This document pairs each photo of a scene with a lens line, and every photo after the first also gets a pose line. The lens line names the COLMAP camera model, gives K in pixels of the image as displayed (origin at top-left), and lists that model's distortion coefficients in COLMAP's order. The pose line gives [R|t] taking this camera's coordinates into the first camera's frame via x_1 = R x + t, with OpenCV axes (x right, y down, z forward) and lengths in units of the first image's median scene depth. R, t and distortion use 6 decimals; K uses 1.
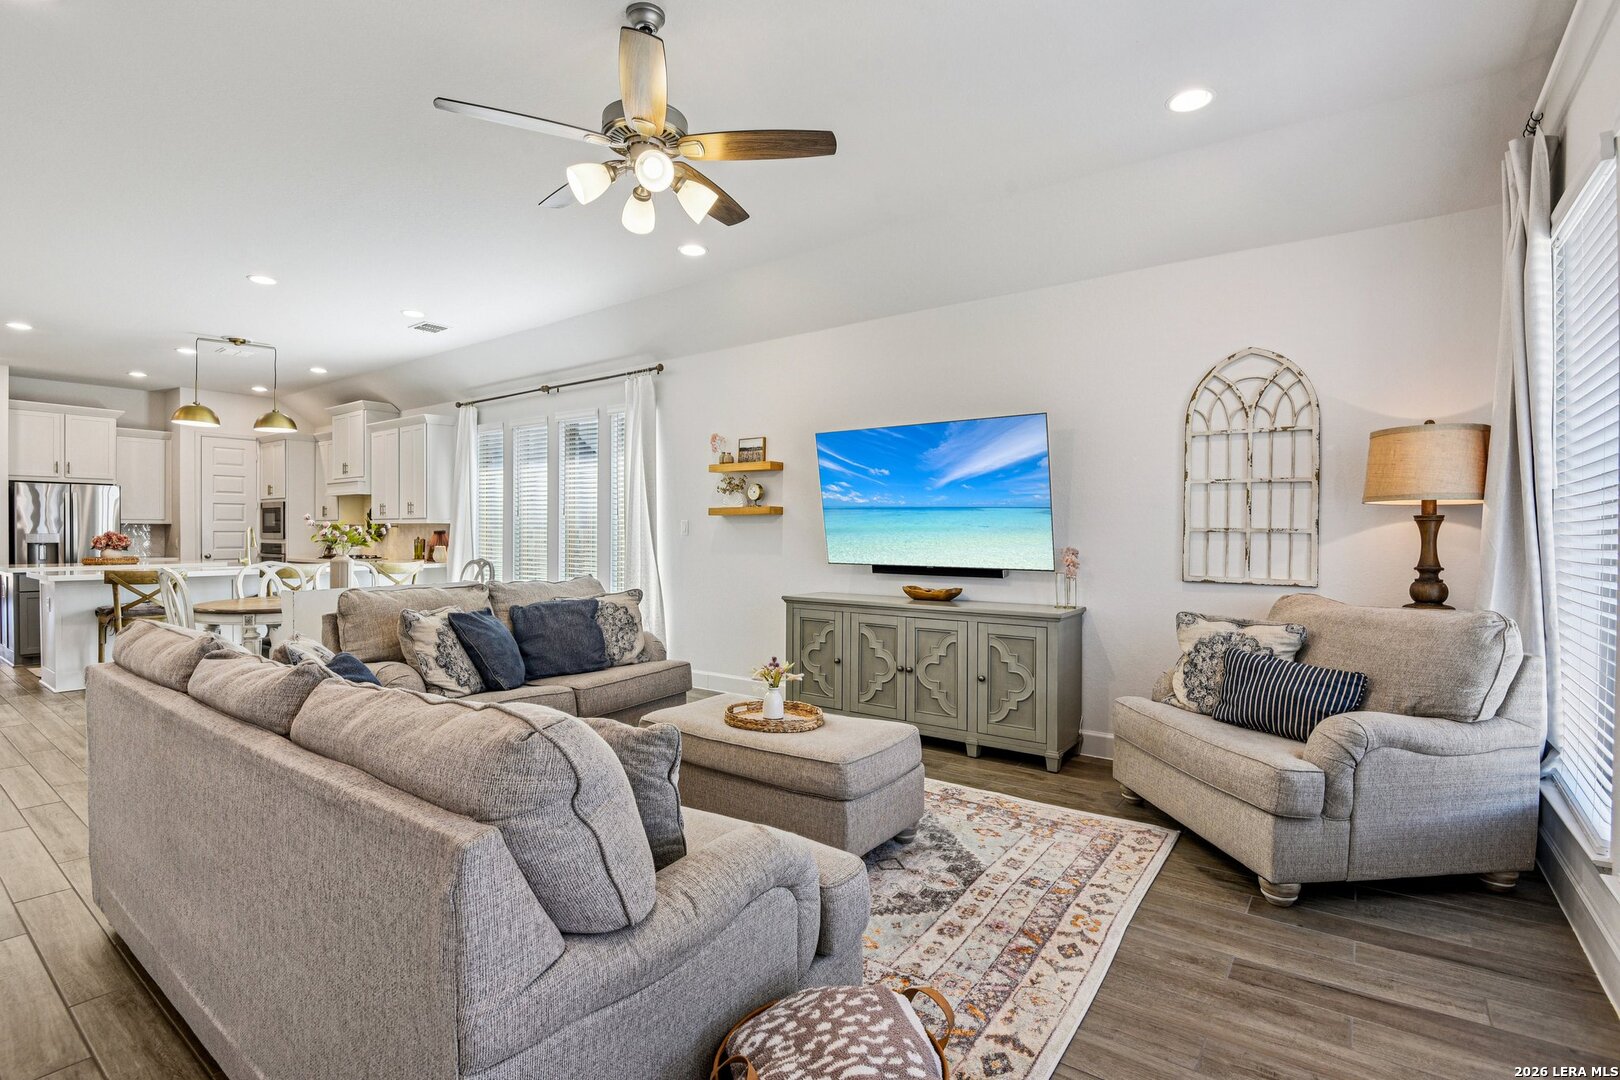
lens RADIAL K [[762.1, 0, 810.0], [0, 762.1, 540.0], [0, 0, 1]] dist [-0.001297, -0.012500]
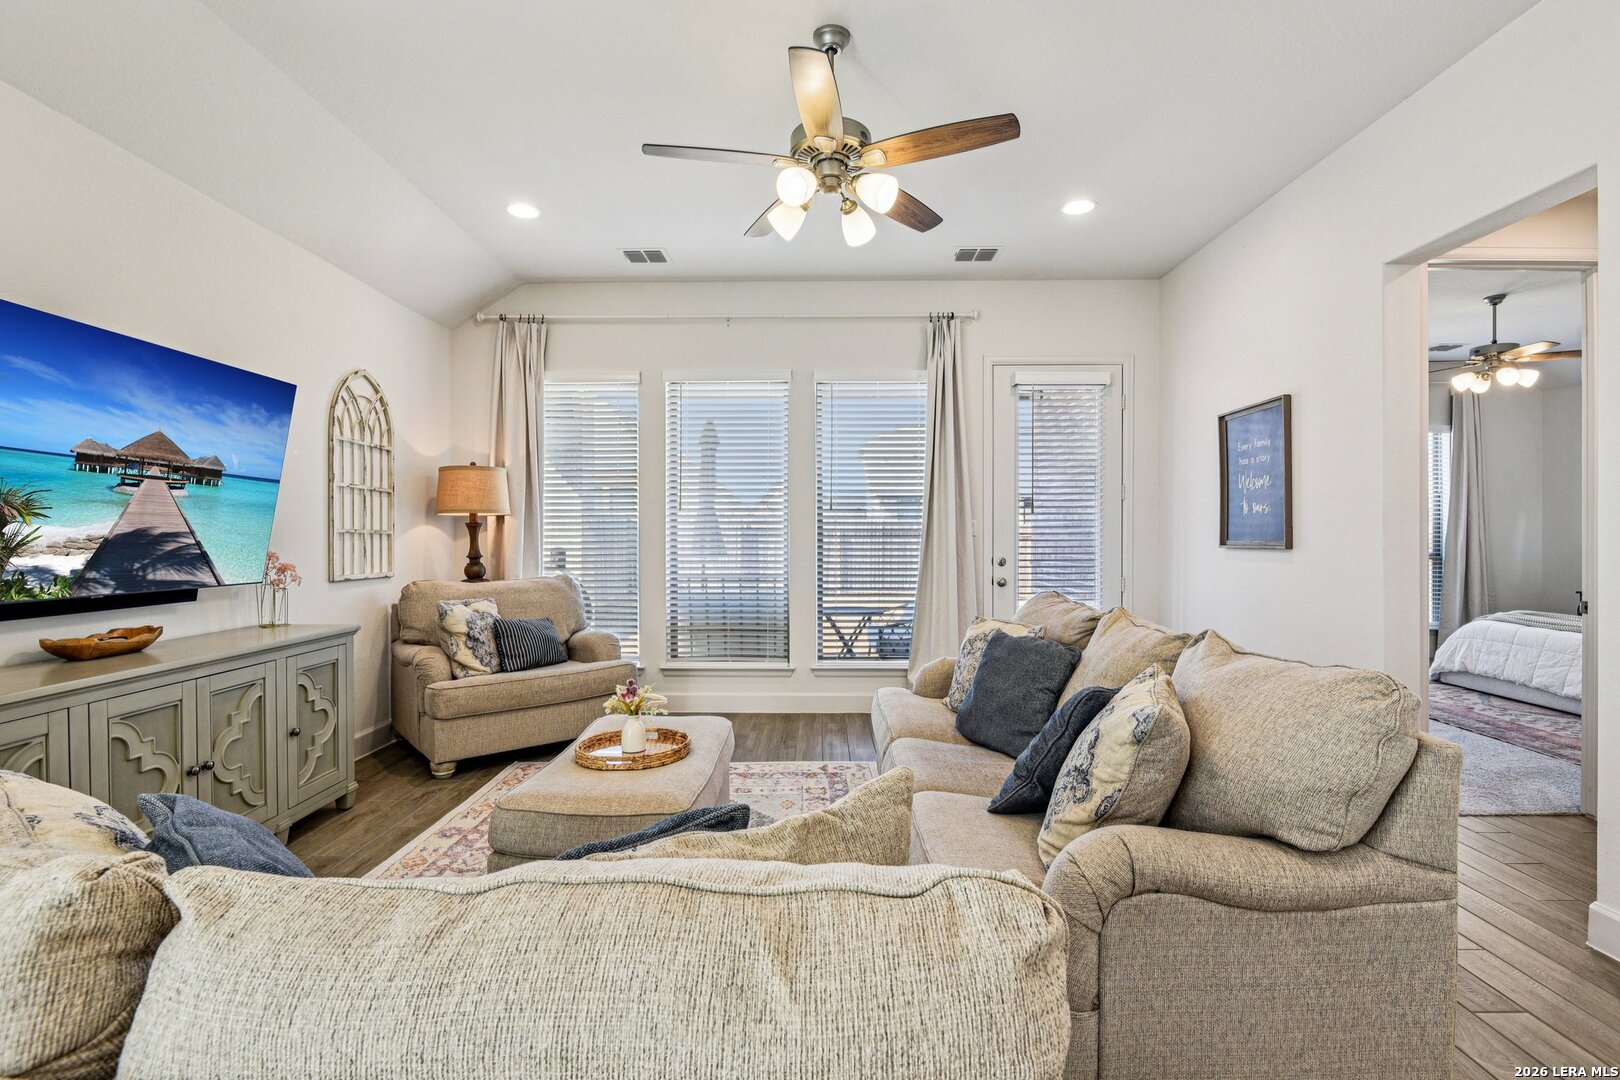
lens RADIAL K [[746.1, 0, 810.0], [0, 746.1, 540.0], [0, 0, 1]] dist [-0.020669, -0.000135]
pose [[-0.584568, -0.008535, 0.811300, -0.465249], [0.004968, 0.999888, 0.014098, -0.008027], [-0.811329, 0.012271, -0.584460, 0.732795]]
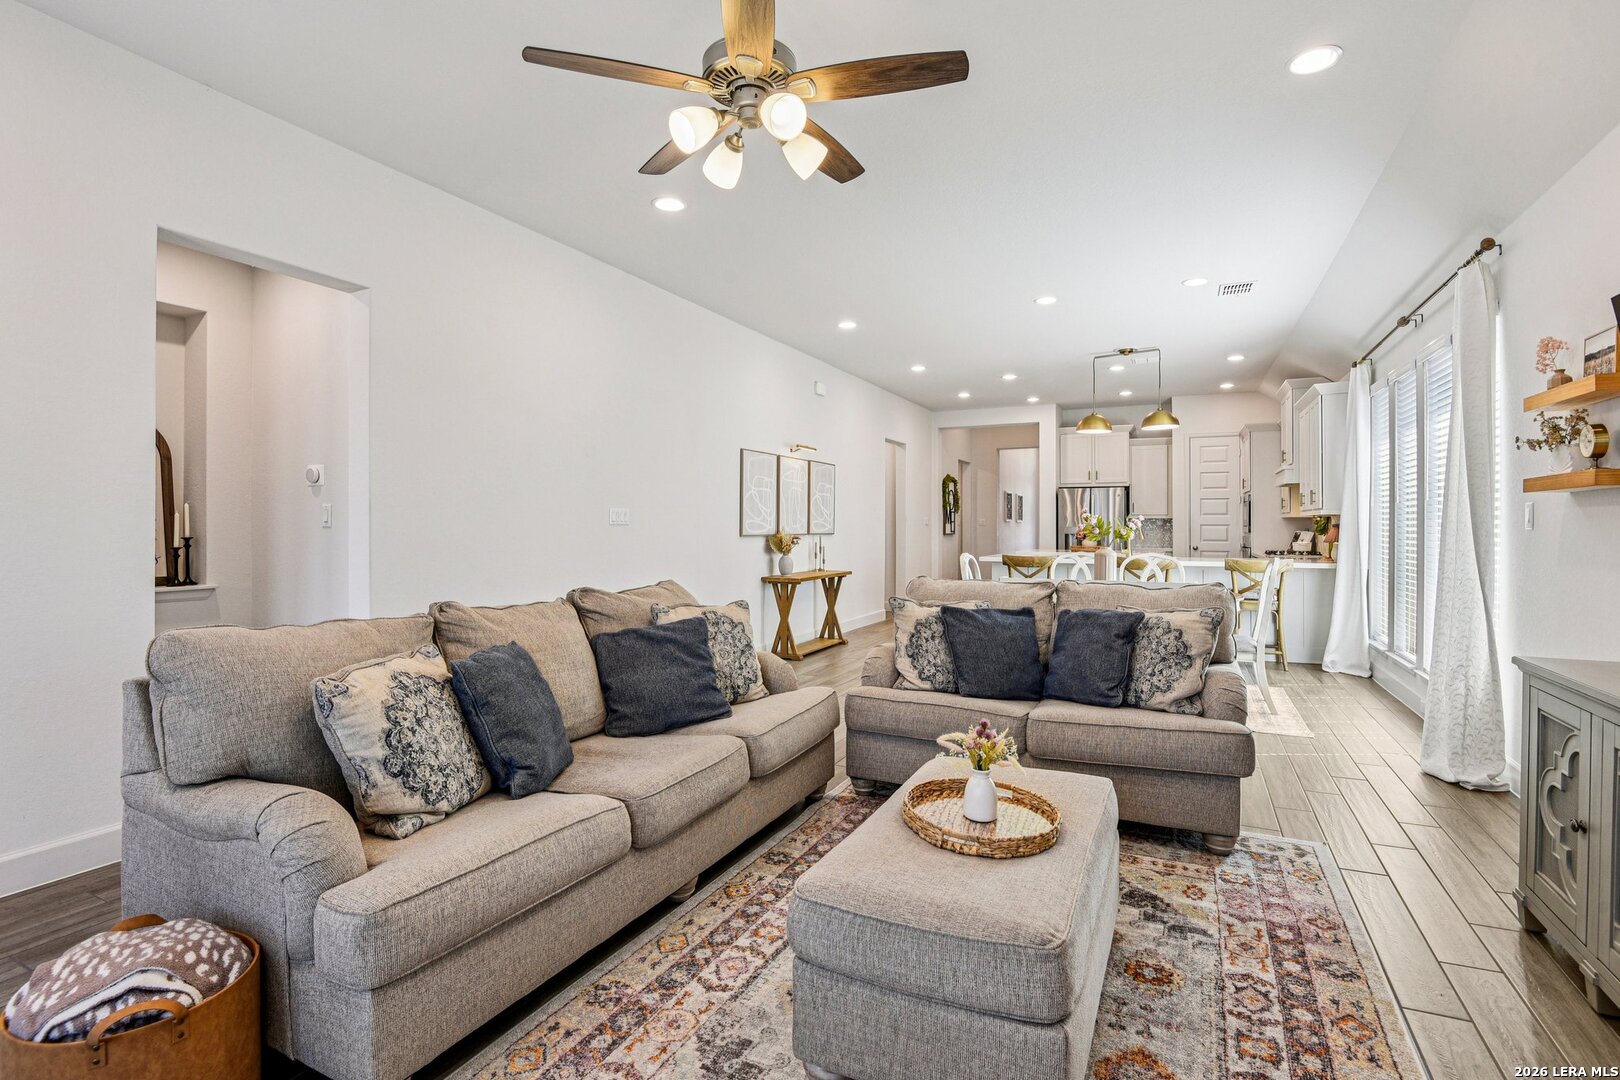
lens RADIAL K [[762.1, 0, 810.0], [0, 762.1, 540.0], [0, 0, 1]] dist [-0.001297, -0.012500]
pose [[0.195397, 0.017457, -0.980569, 0.289463], [-0.009257, 0.999830, 0.015955, -0.002743], [0.980681, 0.005960, 0.195525, 0.401023]]
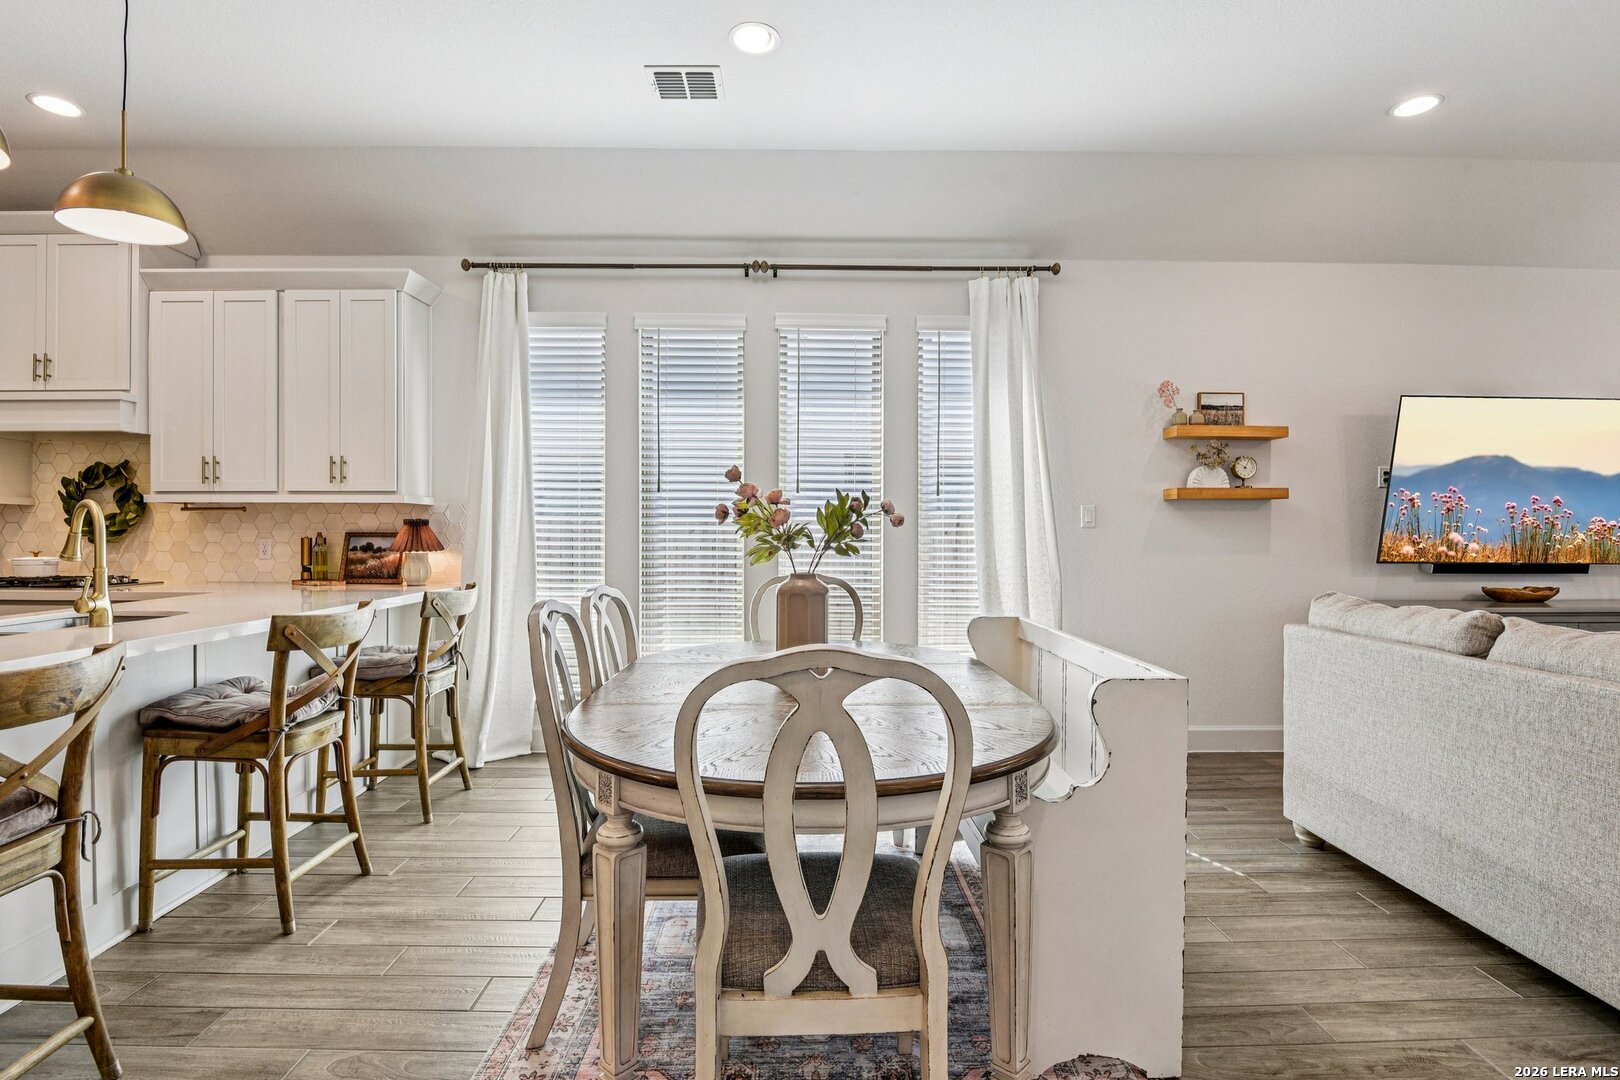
lens RADIAL K [[778.8, 0, 810.0], [0, 778.8, 540.0], [0, 0, 1]] dist [-0.001690, -0.013814]
pose [[0.794824, -0.007042, 0.606799, -0.830660], [0.005088, 0.999975, 0.004940, -0.000092], [-0.606819, -0.000839, 0.794840, 0.651116]]
